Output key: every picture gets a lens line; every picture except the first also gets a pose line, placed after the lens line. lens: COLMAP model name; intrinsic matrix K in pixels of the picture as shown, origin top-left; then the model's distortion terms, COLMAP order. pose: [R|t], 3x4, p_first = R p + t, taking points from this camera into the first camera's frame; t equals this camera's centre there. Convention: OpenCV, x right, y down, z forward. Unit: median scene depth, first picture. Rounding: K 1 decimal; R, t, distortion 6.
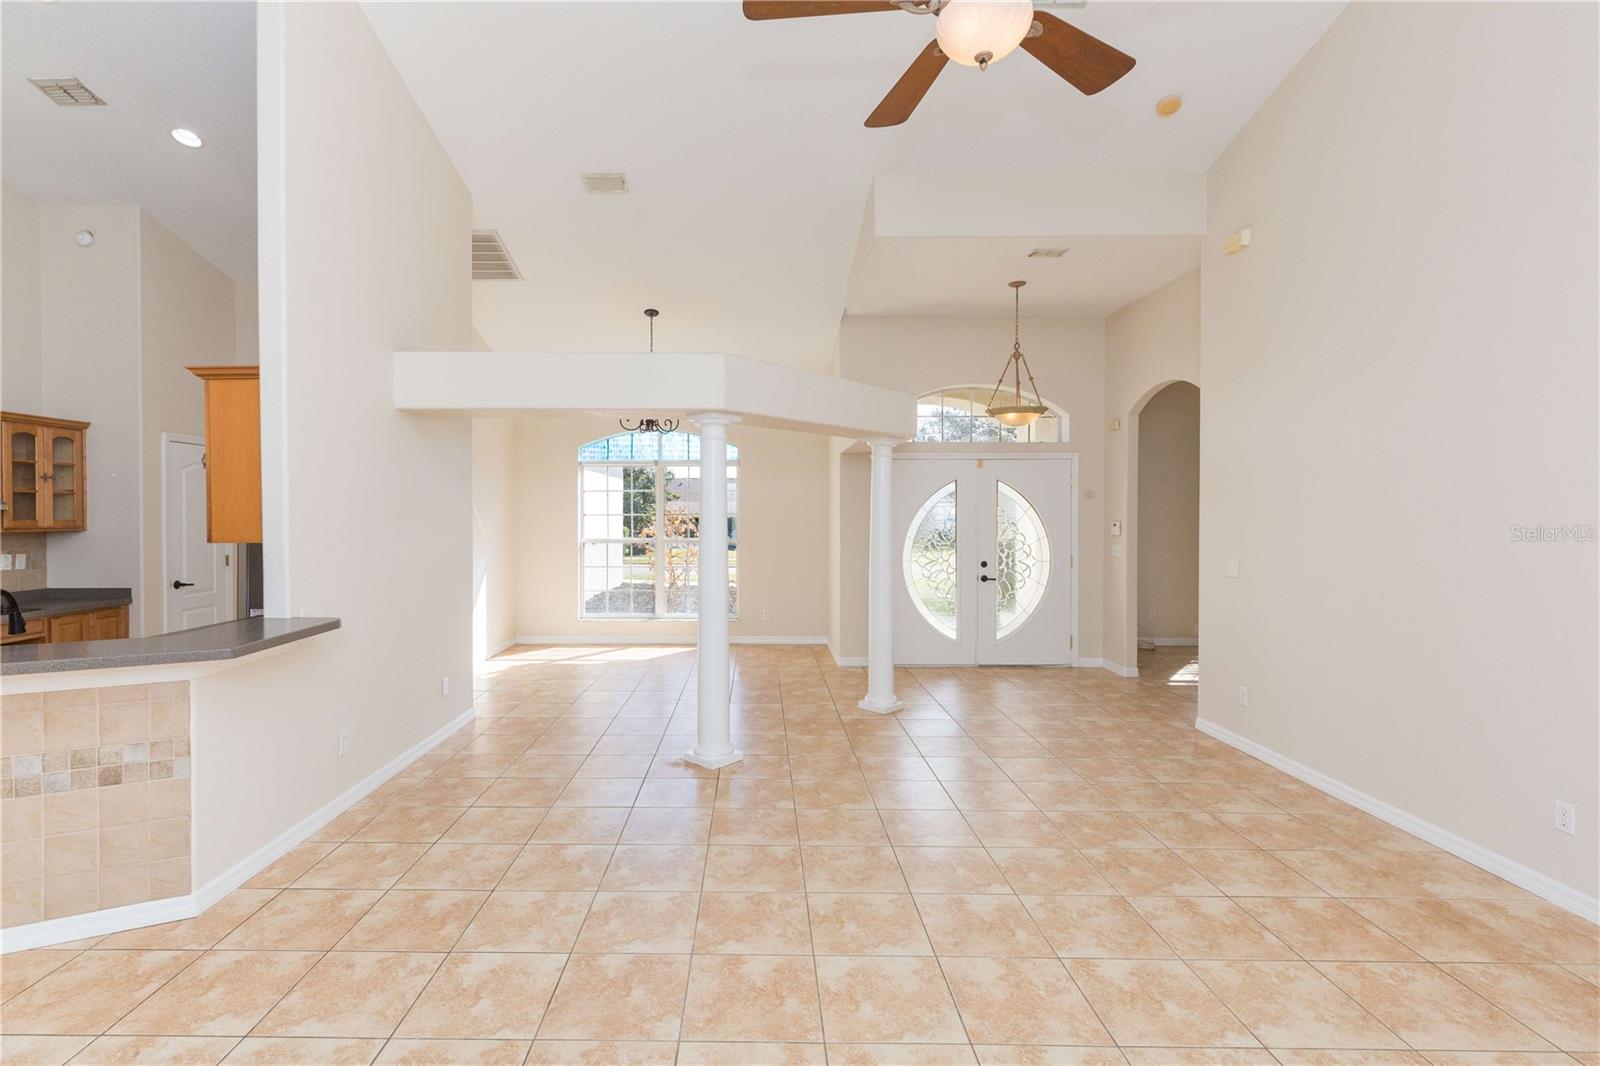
lens RADIAL K [[723.3, 0, 749.9], [0, 723.3, 543.3], [0, 0, 1]] dist [0.002815, -0.000517]
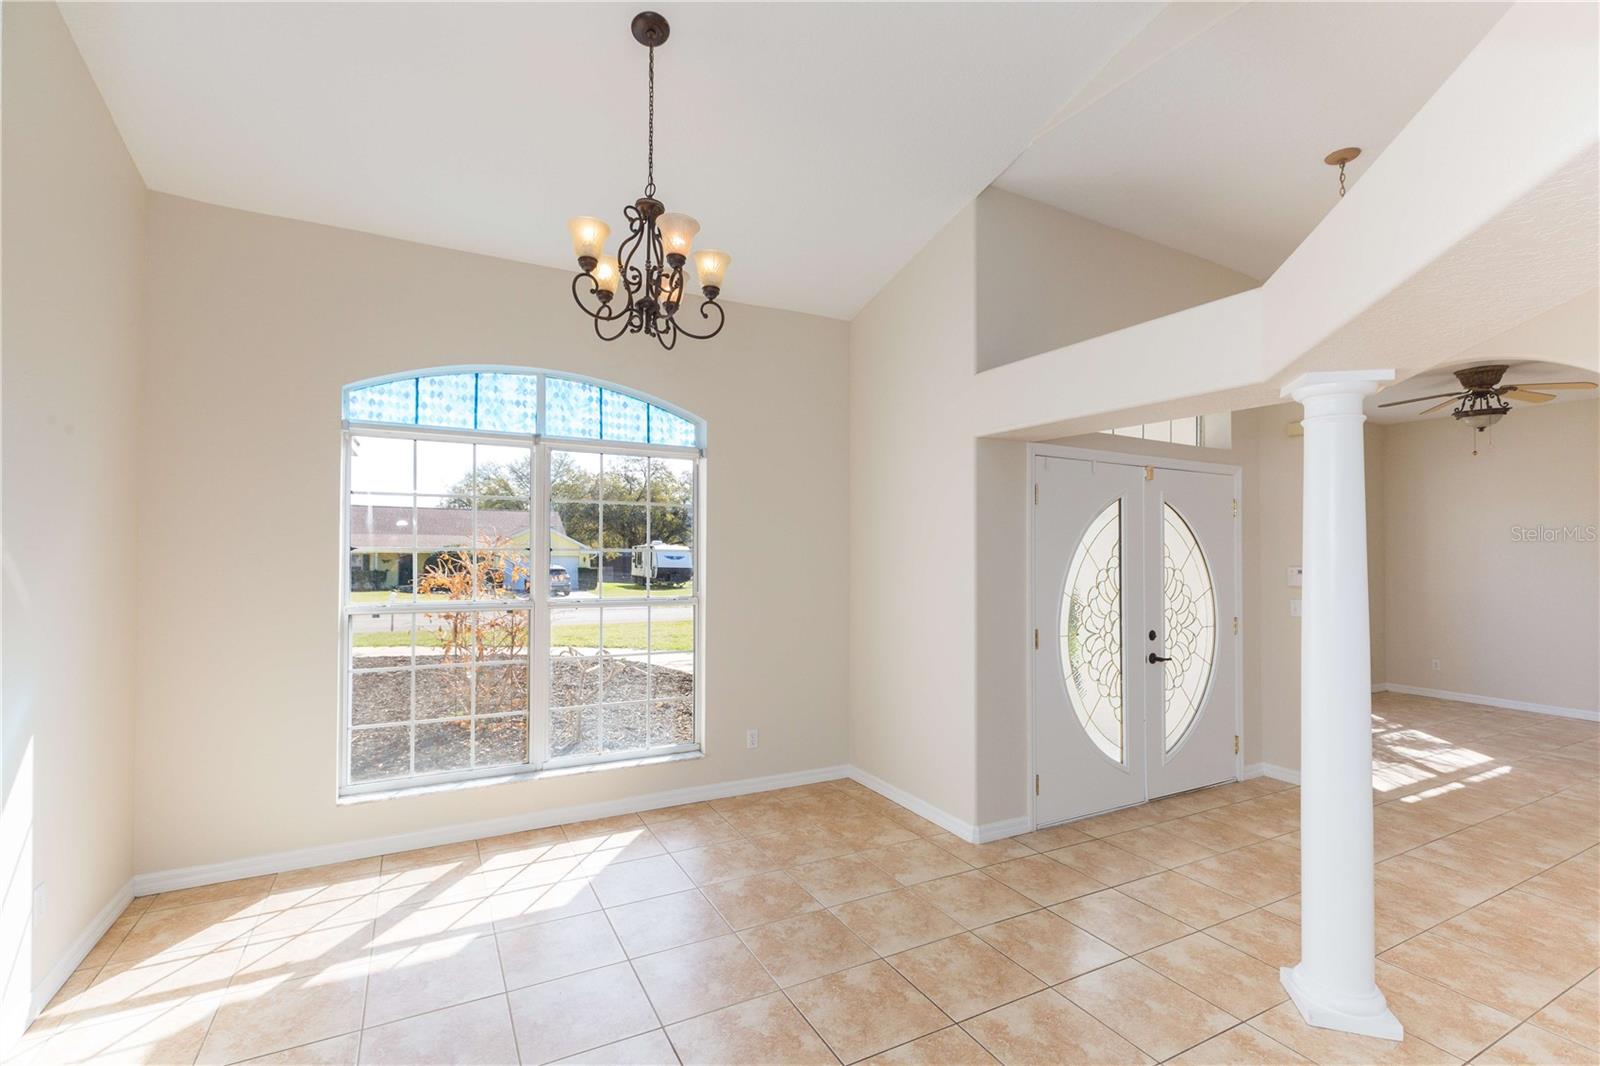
lens RADIAL K [[723.3, 0, 793.0], [0, 723.3, 539.4], [0, 0, 1]] dist [0.002815, -0.000517]
pose [[0.881584, 0.019697, 0.471617, -0.474708], [0.008634, 0.998289, -0.057834, -0.038621], [-0.471949, 0.055057, 0.879905, 1.180389]]
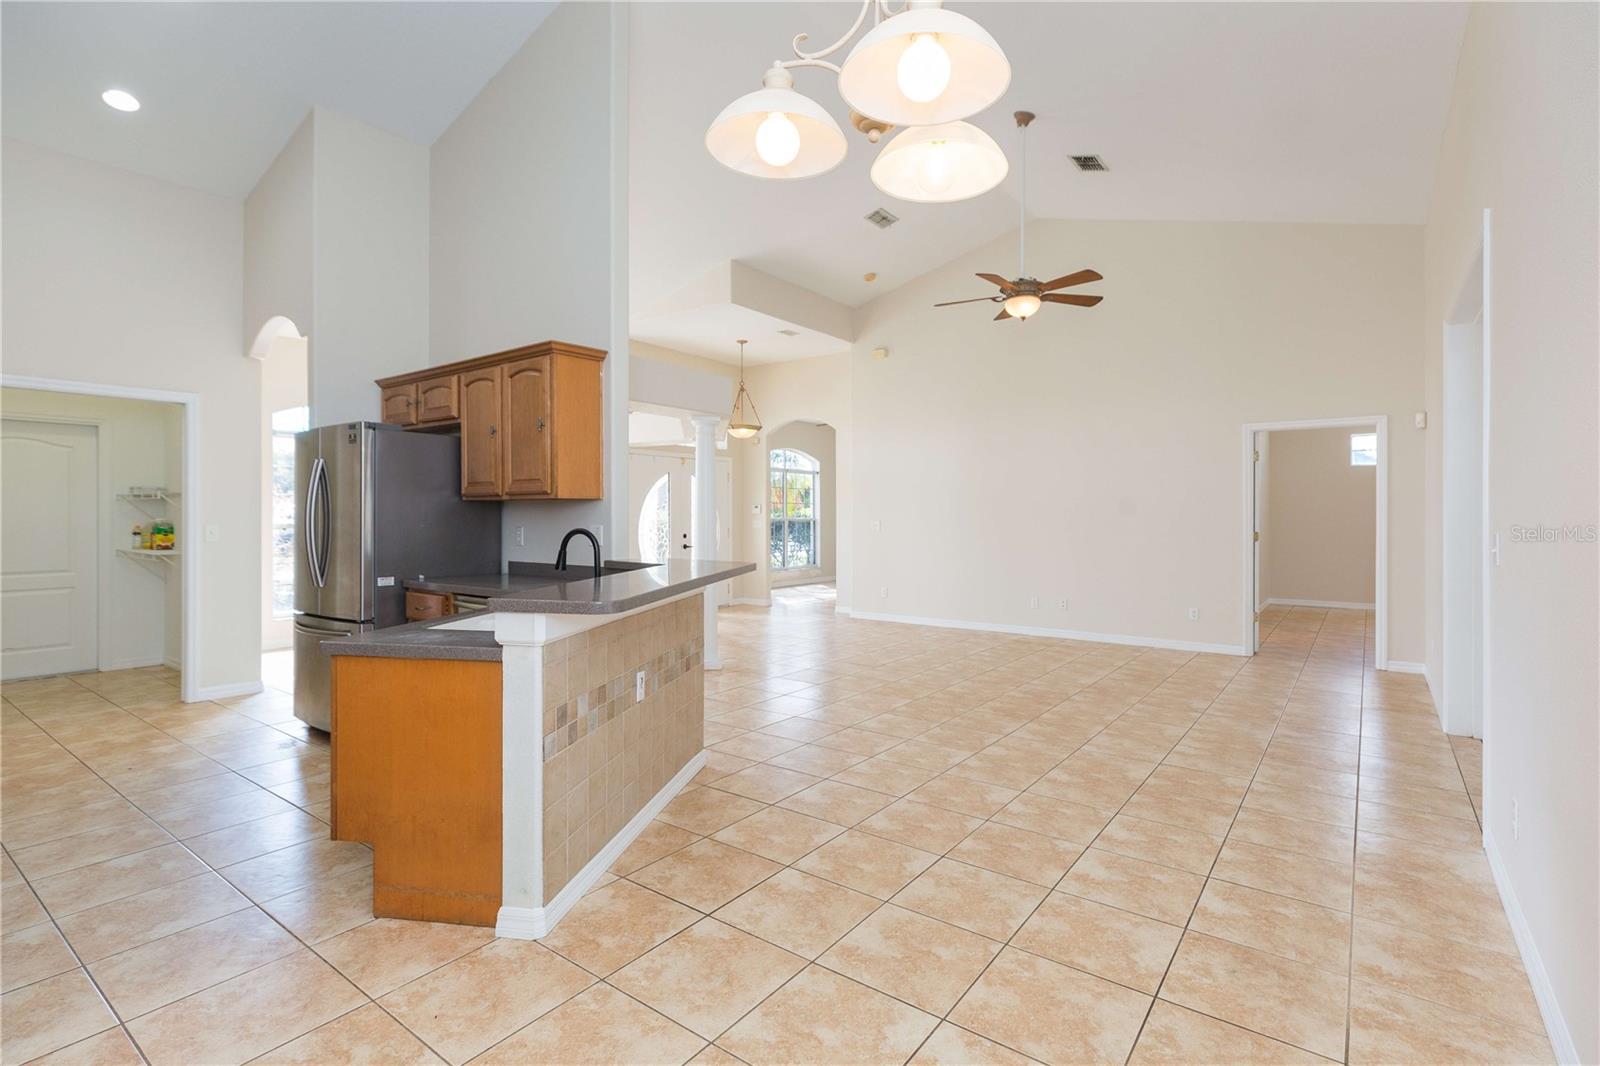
lens RADIAL K [[764.5, 0, 797.4], [0, 764.5, 512.9], [0, 0, 1]] dist [-0.001015, 0.000812]
pose [[0.591261, 0.000013, 0.806480, -1.370010], [0.037782, 0.998902, -0.027715, 0.066546], [-0.805595, 0.046857, 0.590611, -0.006286]]
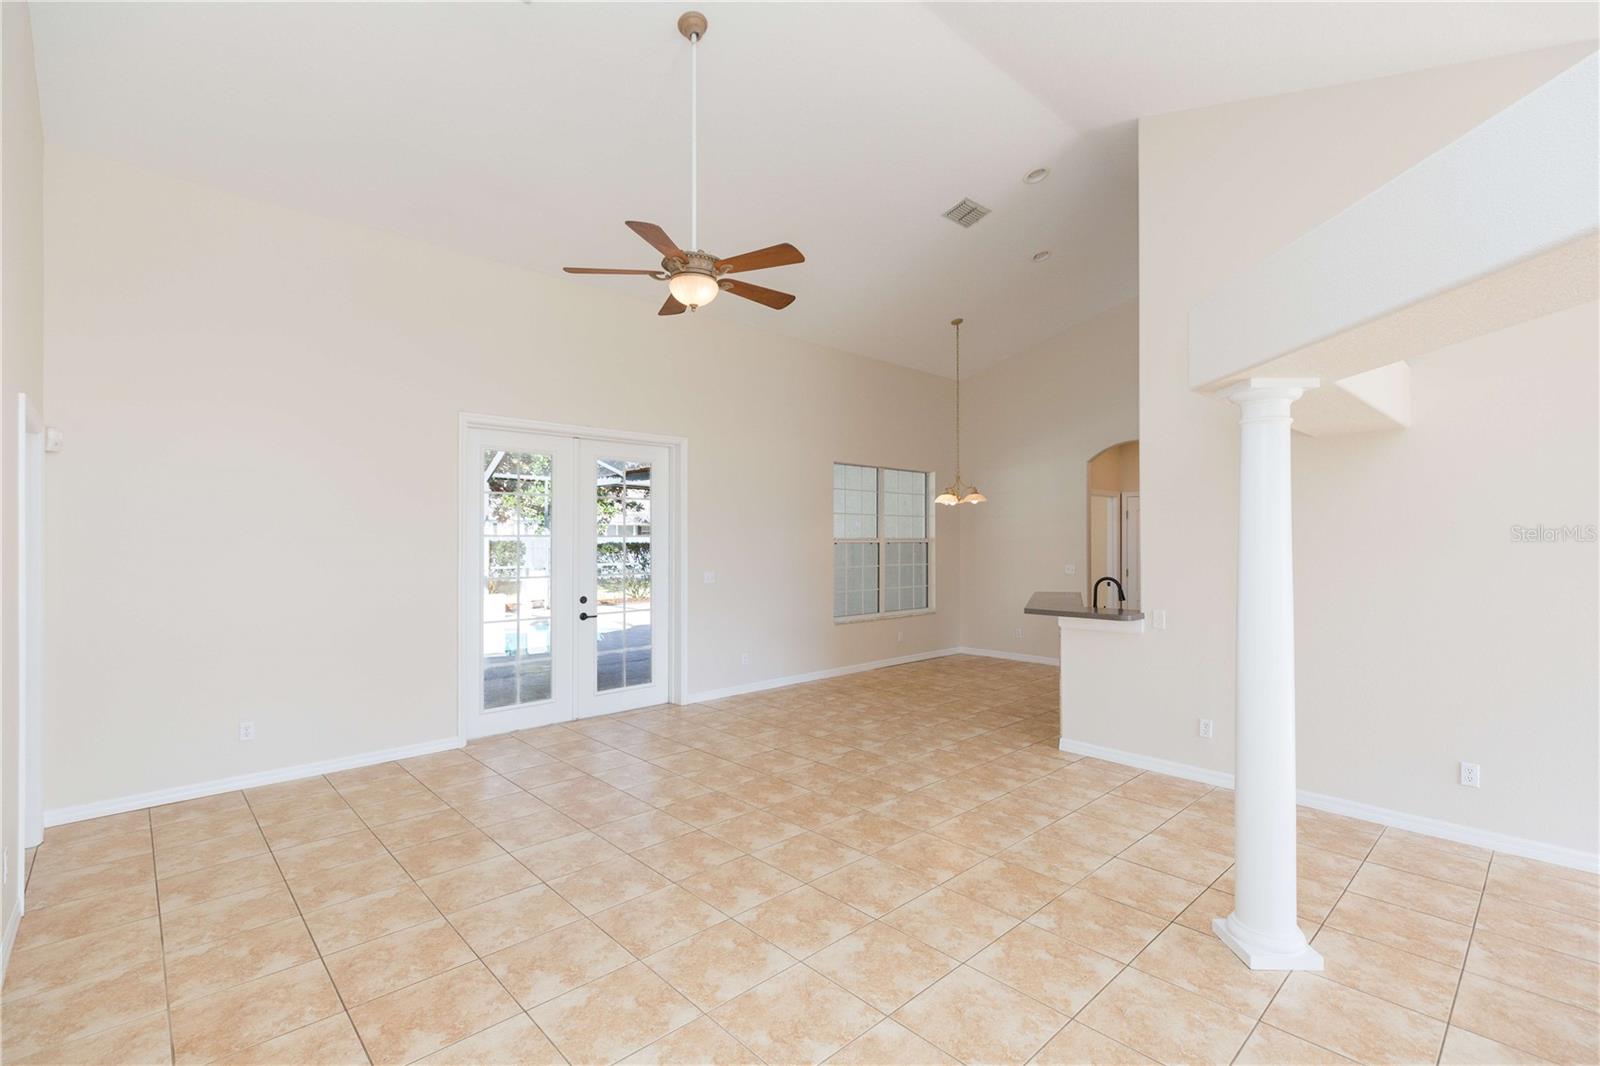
lens RADIAL K [[723.3, 0, 786.1], [0, 723.3, 529.2], [0, 0, 1]] dist [0.002815, -0.000517]
pose [[-0.736026, -0.009970, -0.676880, 0.802000], [-0.030171, 0.999381, 0.018087, -0.060478], [0.676281, 0.033735, -0.735871, 1.426286]]
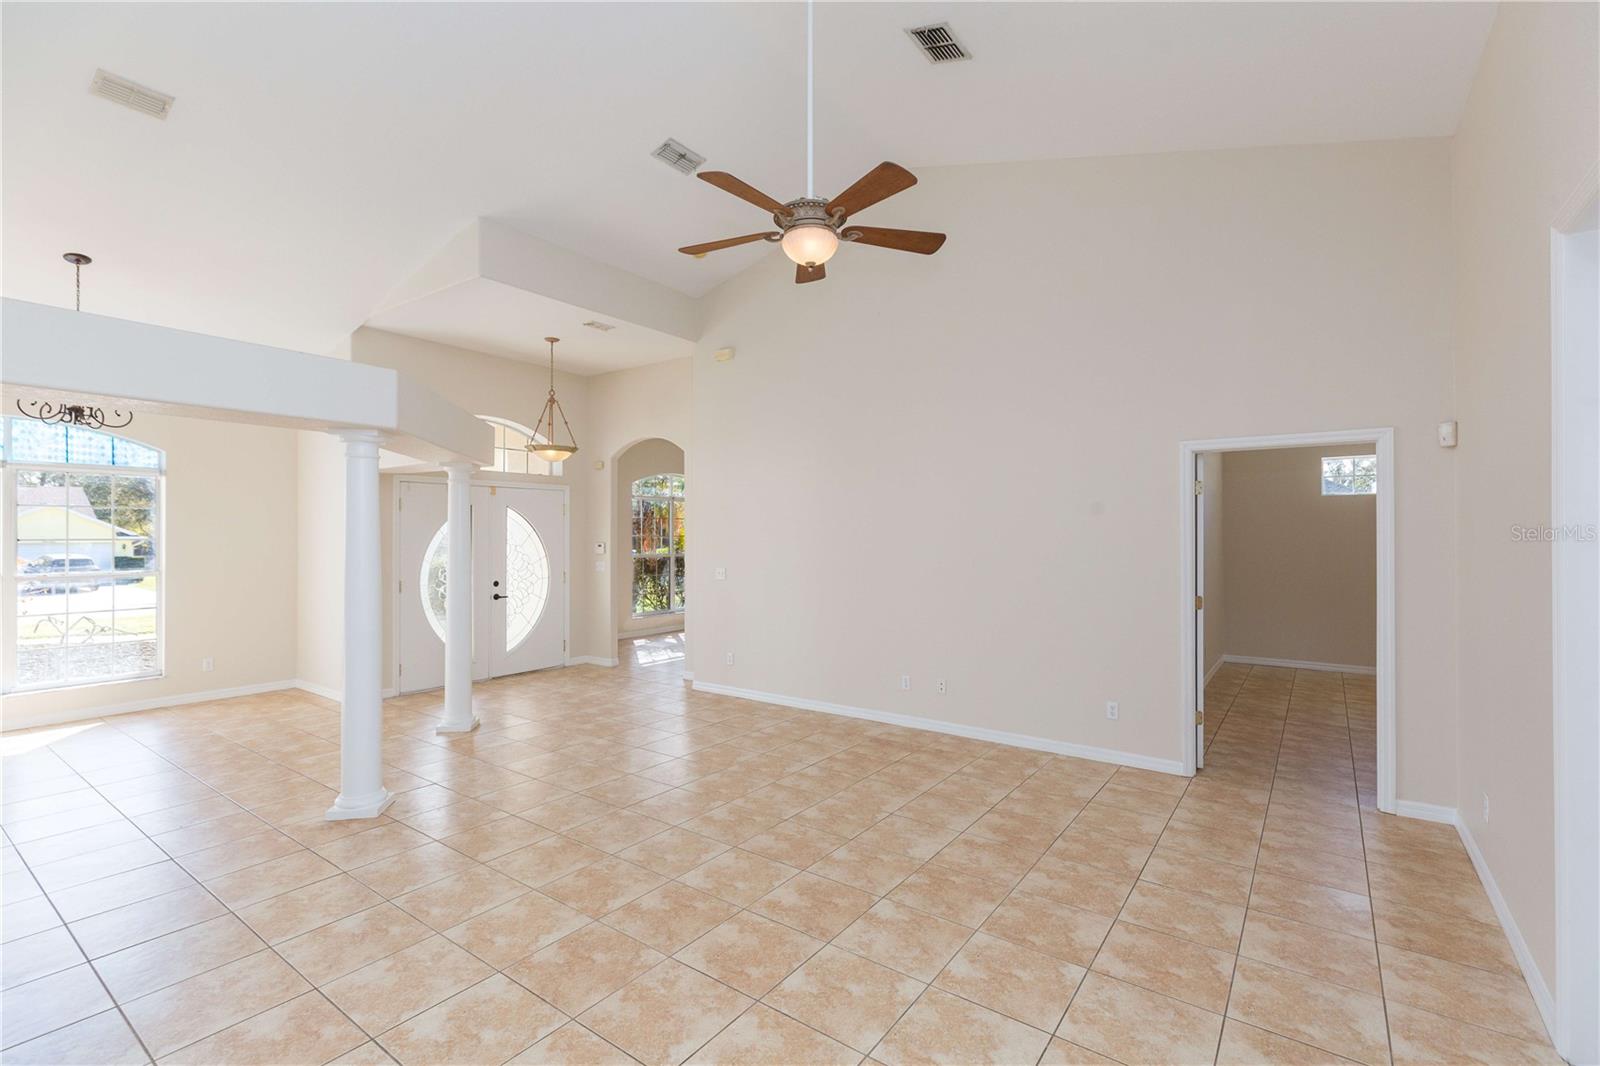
lens RADIAL K [[723.3, 0, 787.2], [0, 723.3, 525.7], [0, 0, 1]] dist [0.002815, -0.000517]
pose [[0.586388, 0.008120, 0.809990, -0.578596], [0.037760, 0.998589, -0.037347, -0.000494], [-0.809150, 0.052485, 0.585253, 0.037306]]
